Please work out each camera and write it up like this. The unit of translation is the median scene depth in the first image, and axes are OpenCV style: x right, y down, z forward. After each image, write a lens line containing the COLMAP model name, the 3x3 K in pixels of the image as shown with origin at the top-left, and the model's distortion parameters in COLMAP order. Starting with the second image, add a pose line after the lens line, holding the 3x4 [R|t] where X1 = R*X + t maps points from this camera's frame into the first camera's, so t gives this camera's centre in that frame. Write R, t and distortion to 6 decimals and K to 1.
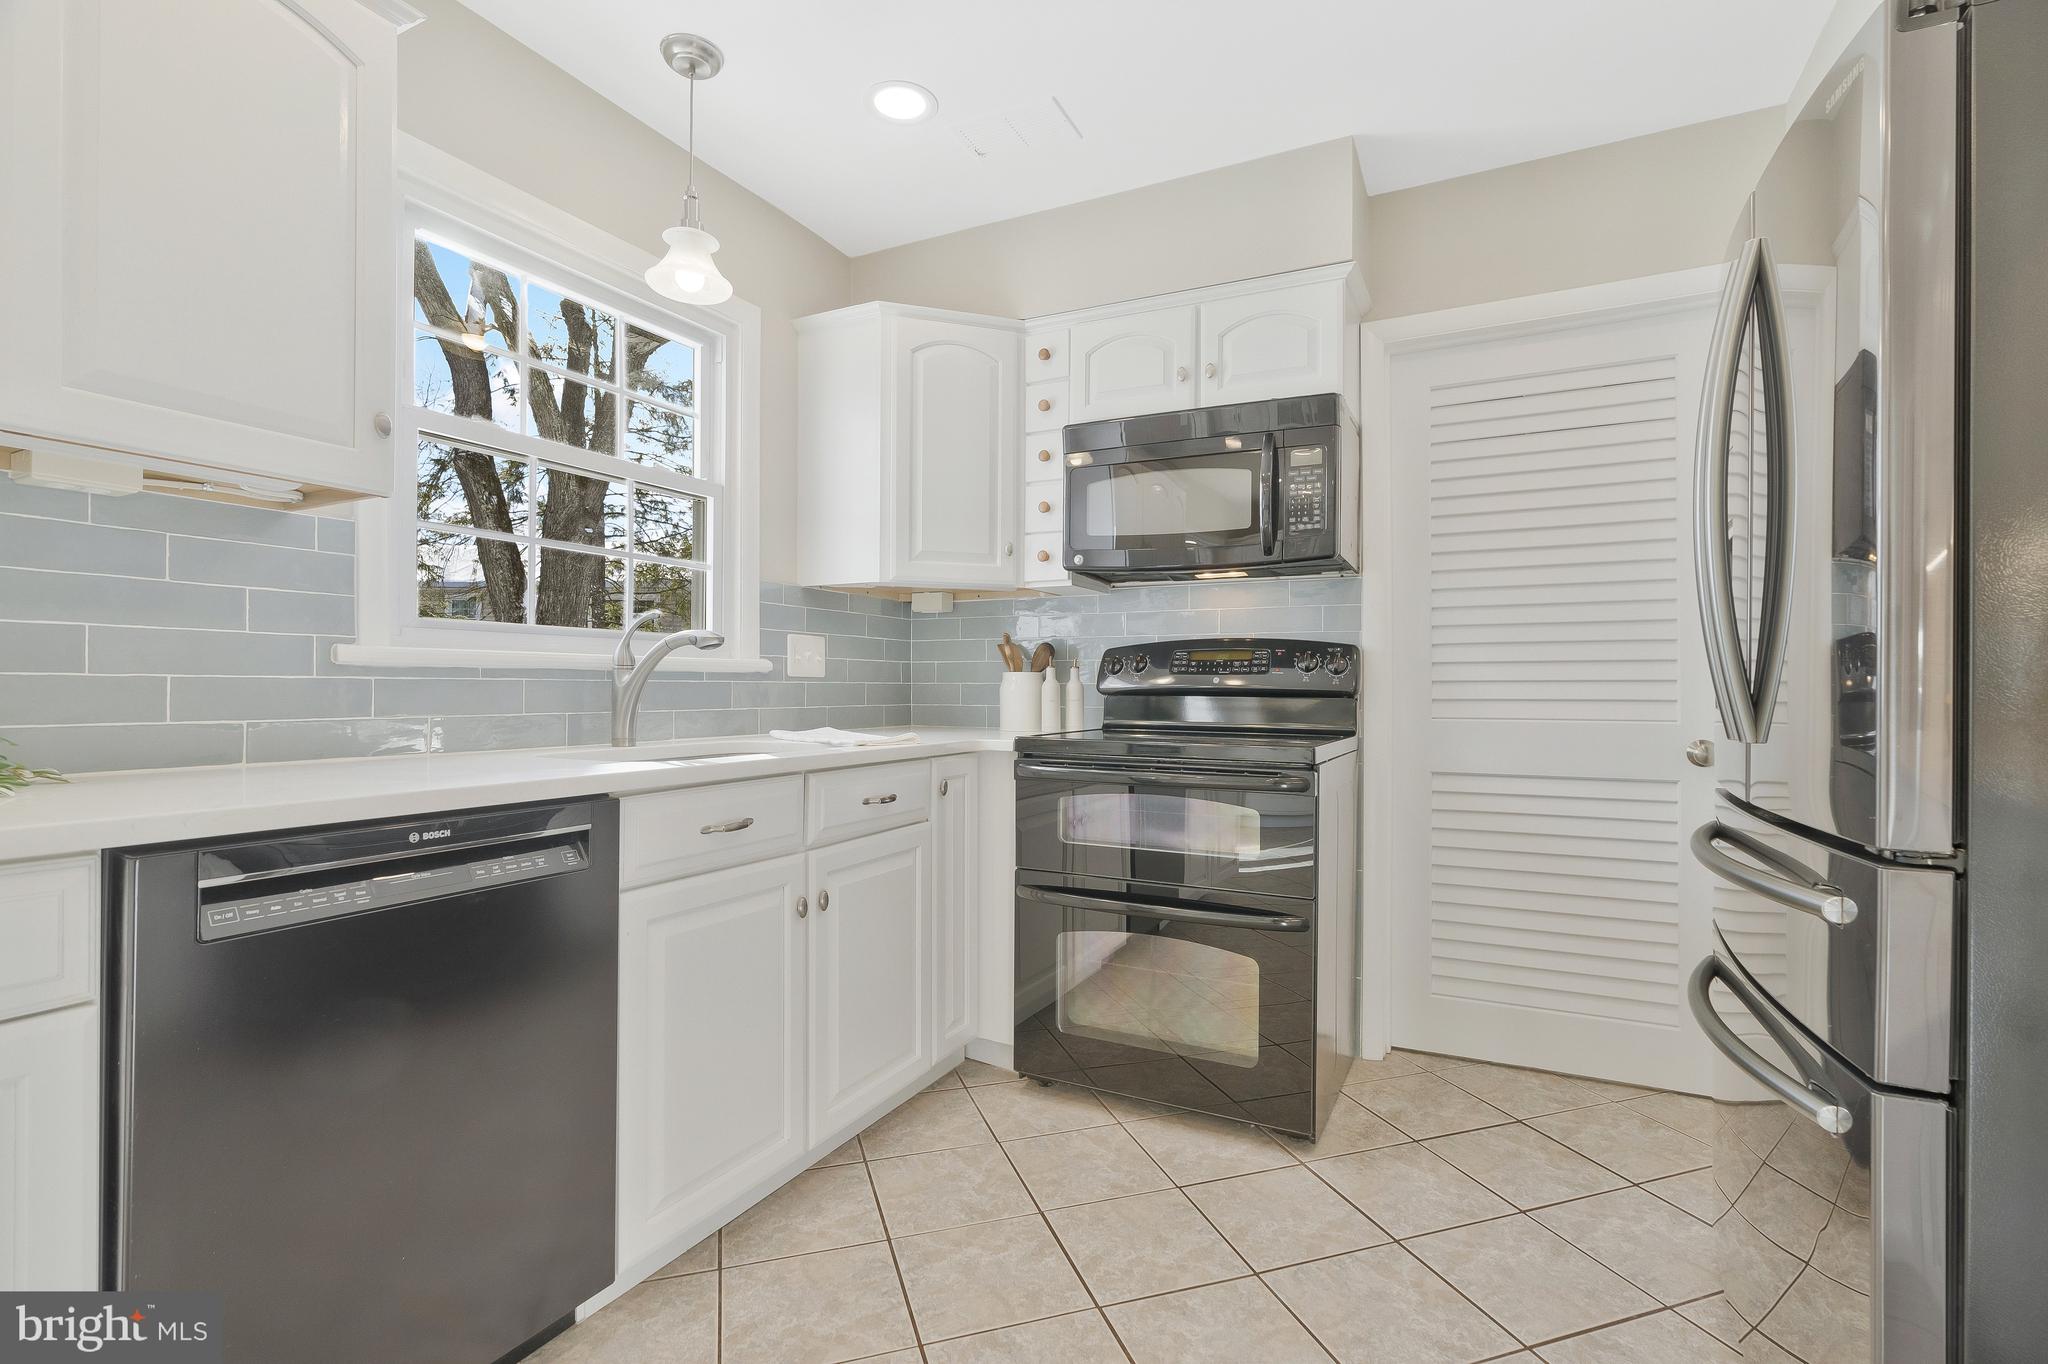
lens RADIAL K [[943.8, 0, 1023.6], [0, 943.8, 689.1], [0, 0, 1]] dist [-0.012869, 0.007145]
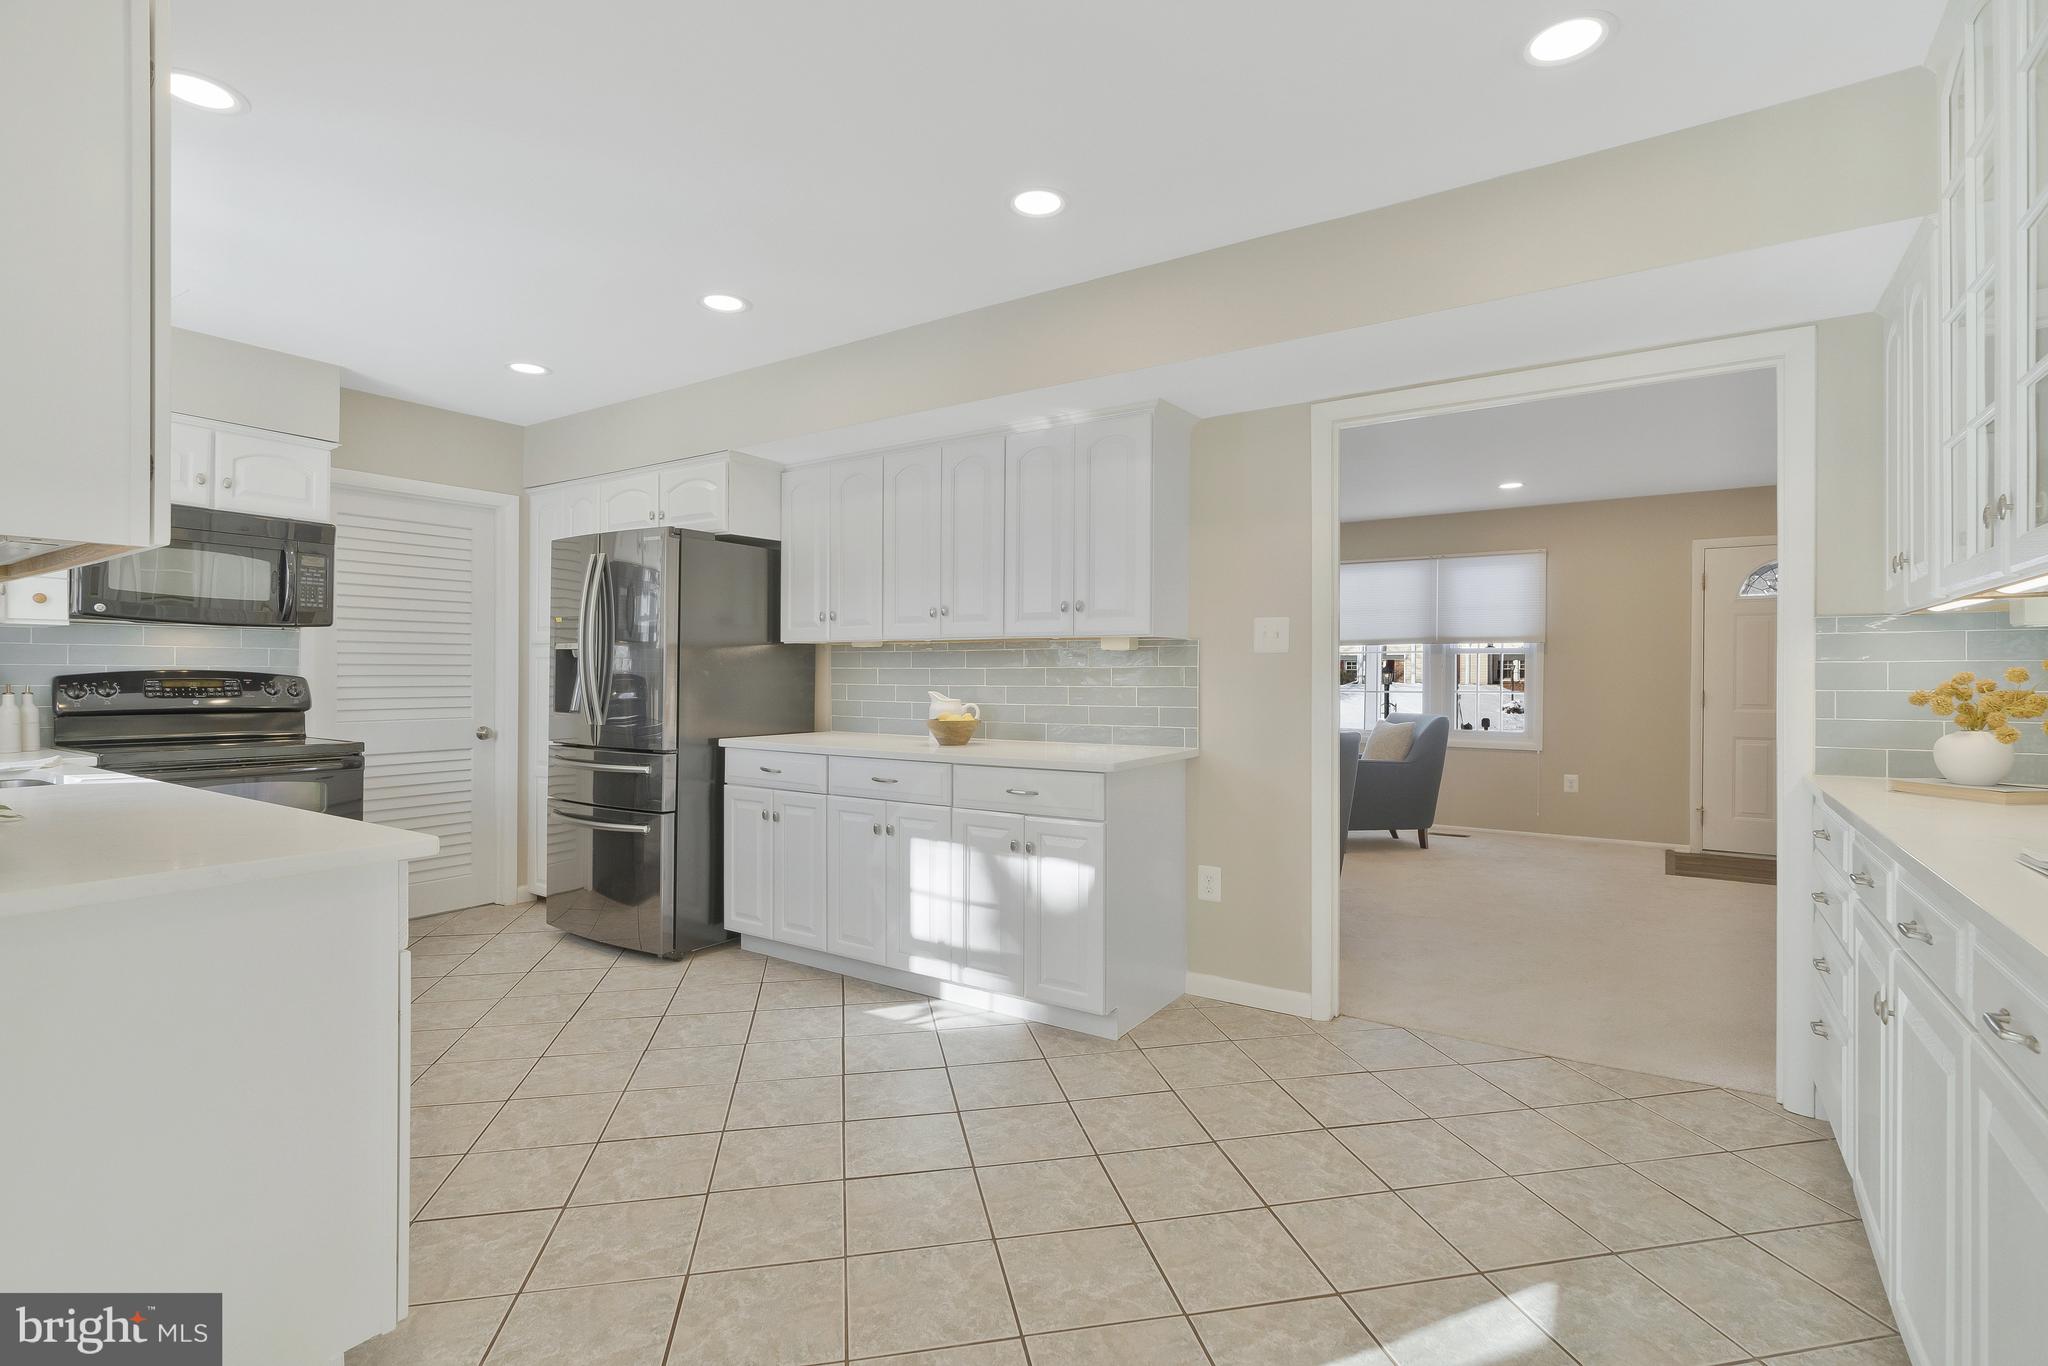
lens RADIAL K [[943.8, 0, 1026.9], [0, 943.8, 680.4], [0, 0, 1]] dist [-0.012869, 0.007145]
pose [[0.123542, -0.006034, 0.992321, -1.110733], [-0.002190, 0.999977, 0.006353, -0.058032], [-0.992337, -0.002958, 0.123526, -0.385945]]
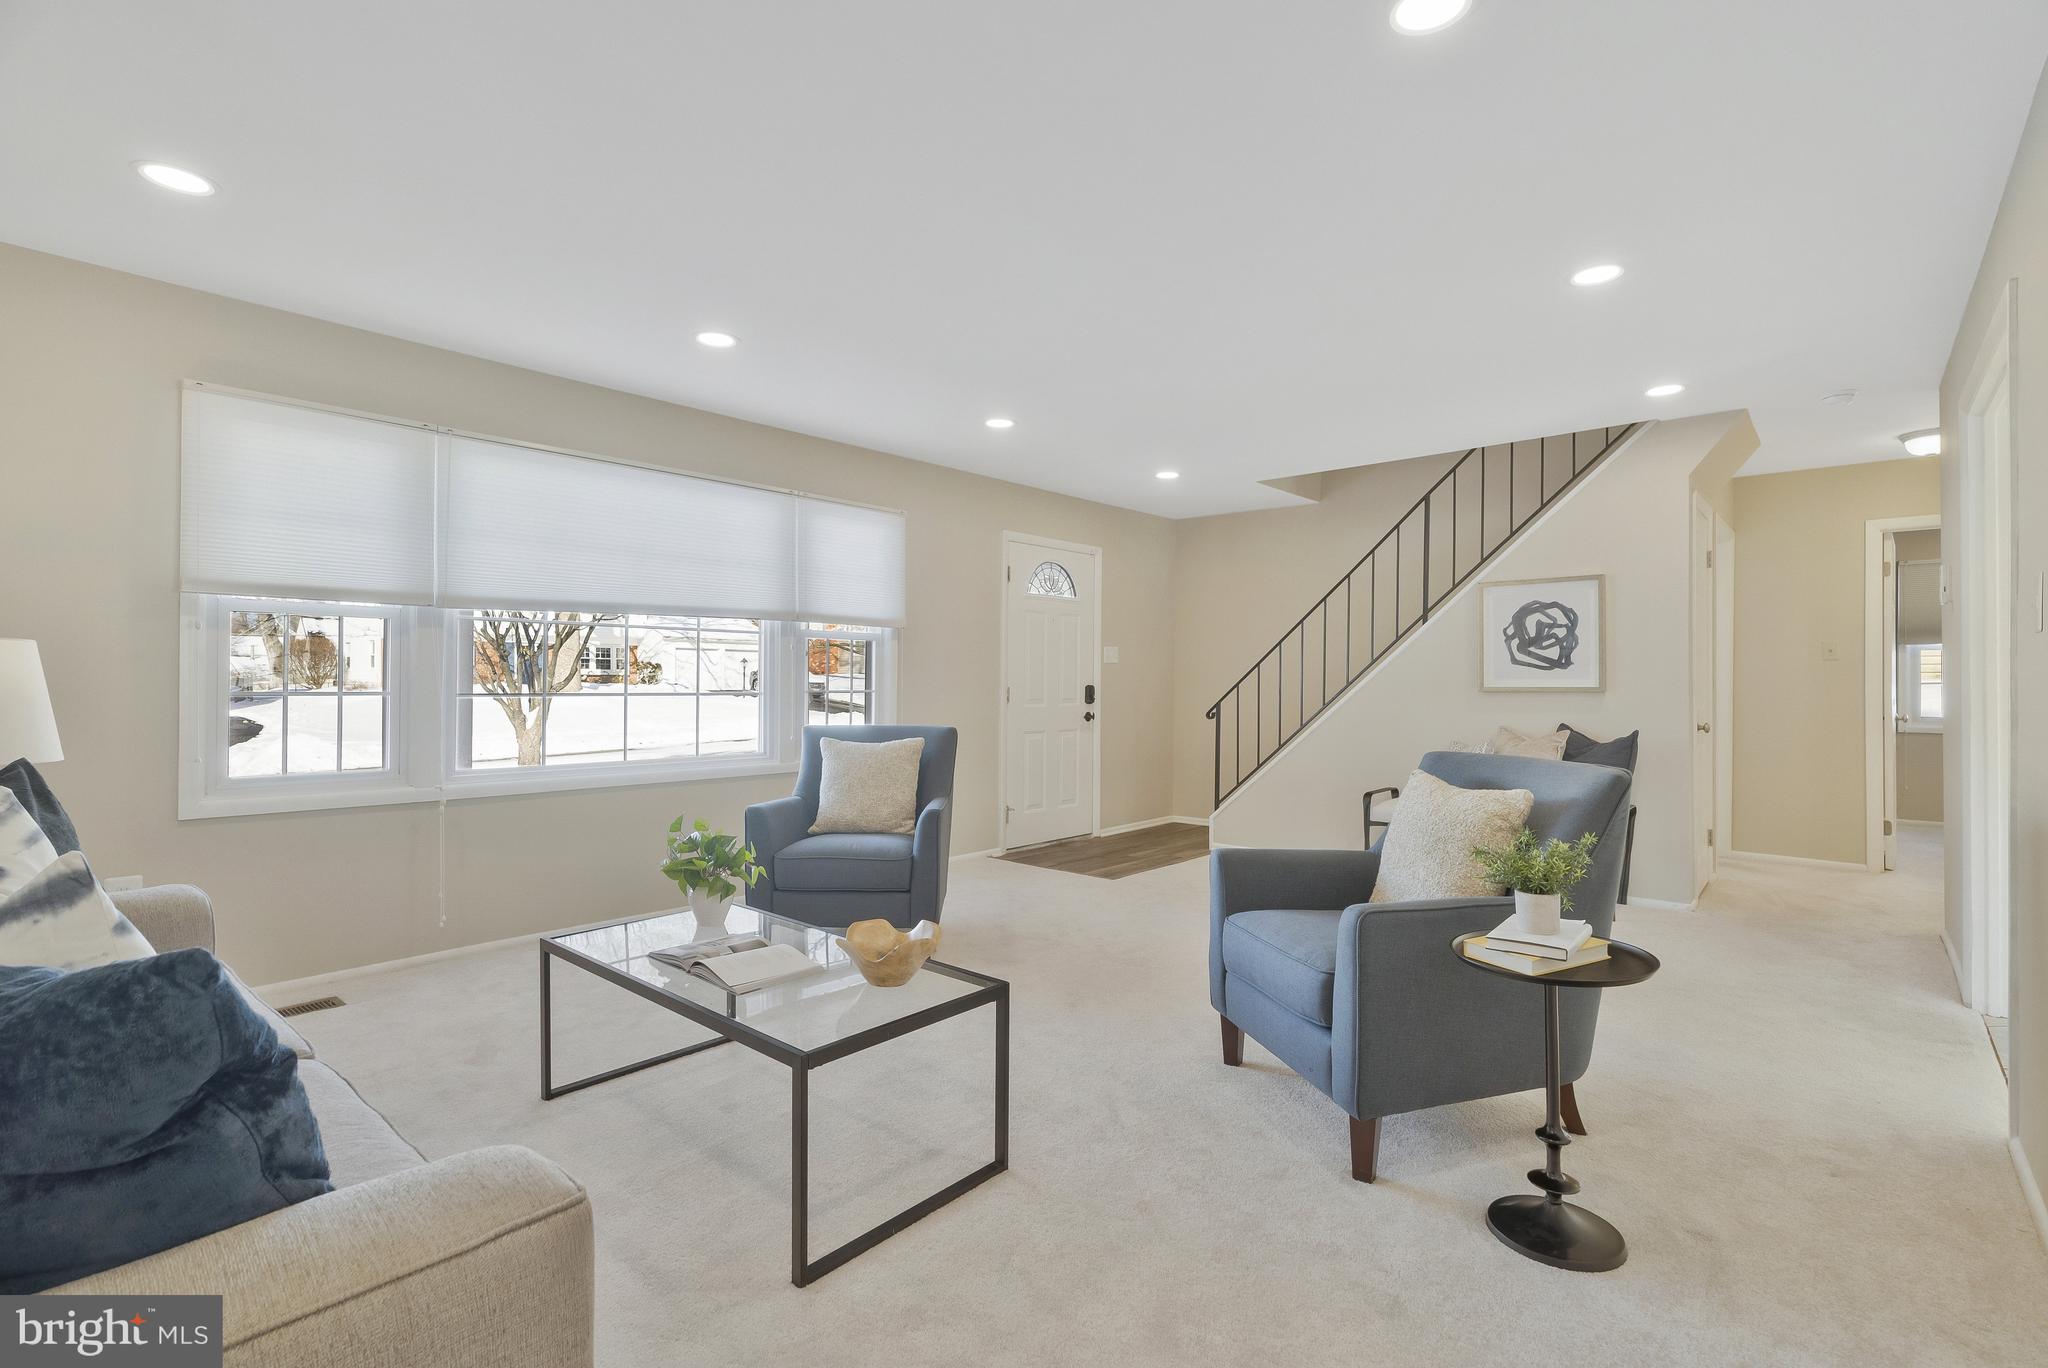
lens RADIAL K [[943.8, 0, 1039.6], [0, 943.8, 684.5], [0, 0, 1]] dist [-0.012869, 0.007145]
pose [[-0.970652, -0.001061, 0.240487, 1.011447], [-0.000695, 0.999998, 0.001607, -0.026492], [-0.240488, 0.001393, -0.970651, 0.528338]]
